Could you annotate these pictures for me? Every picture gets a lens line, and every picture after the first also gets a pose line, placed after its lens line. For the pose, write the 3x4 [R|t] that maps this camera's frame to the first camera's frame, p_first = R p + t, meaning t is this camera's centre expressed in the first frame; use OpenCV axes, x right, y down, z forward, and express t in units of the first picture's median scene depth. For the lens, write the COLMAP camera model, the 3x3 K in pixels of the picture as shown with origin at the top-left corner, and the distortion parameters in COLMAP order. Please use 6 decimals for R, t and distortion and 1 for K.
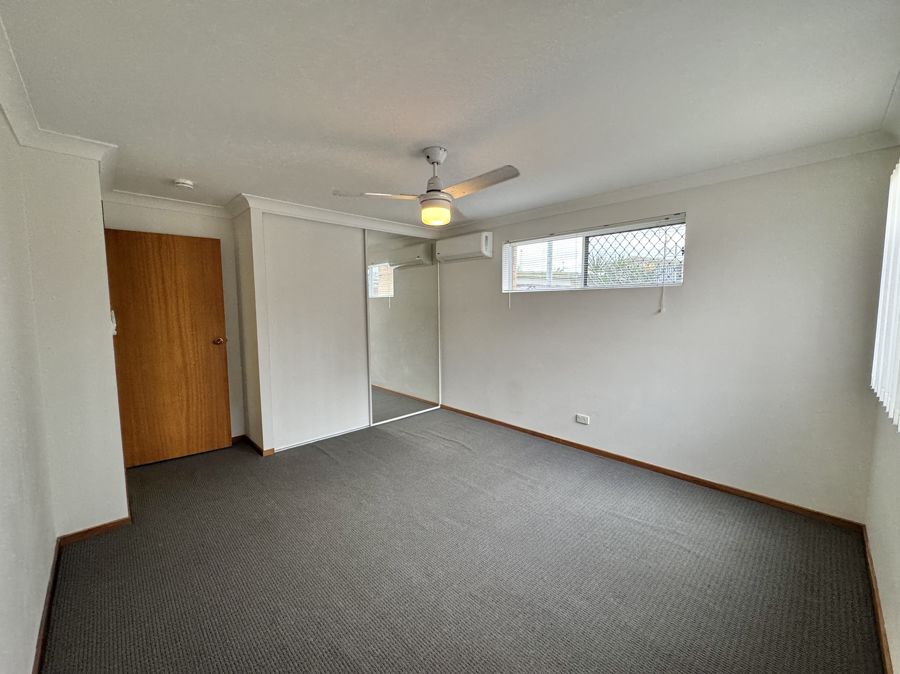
lens RADIAL K [[359.9, 0, 449.6], [0, 359.9, 335.3], [0, 0, 1]] dist [-0.001605, -0.000448]
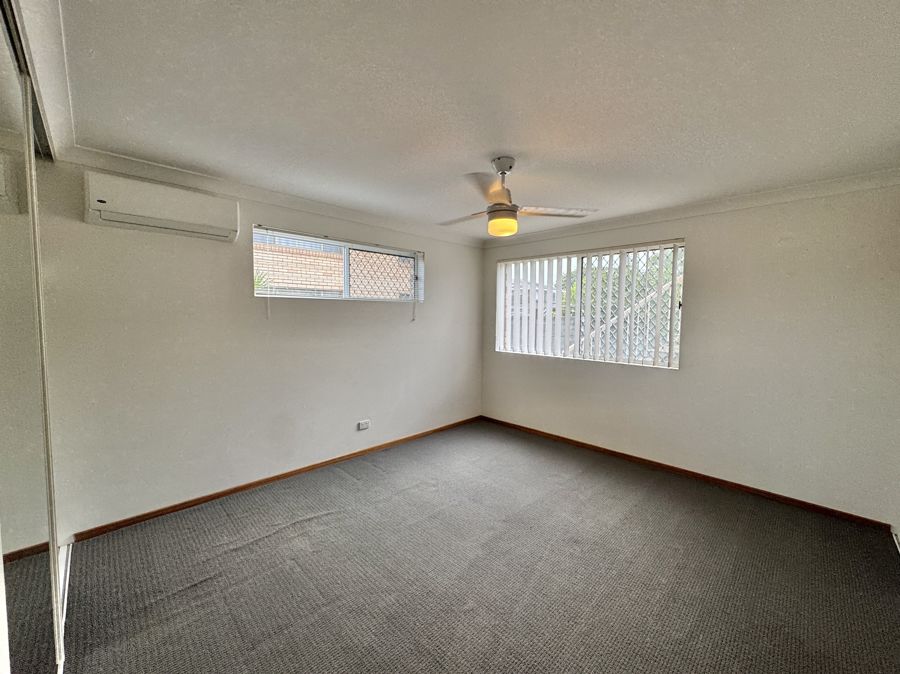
lens RADIAL K [[359.9, 0, 449.6], [0, 359.9, 335.3], [0, 0, 1]] dist [-0.001605, -0.000448]
pose [[-0.009979, -0.045132, 0.998931, -0.659905], [0.084623, 0.995359, 0.045816, -0.050051], [-0.996363, 0.084990, -0.006113, 0.744948]]
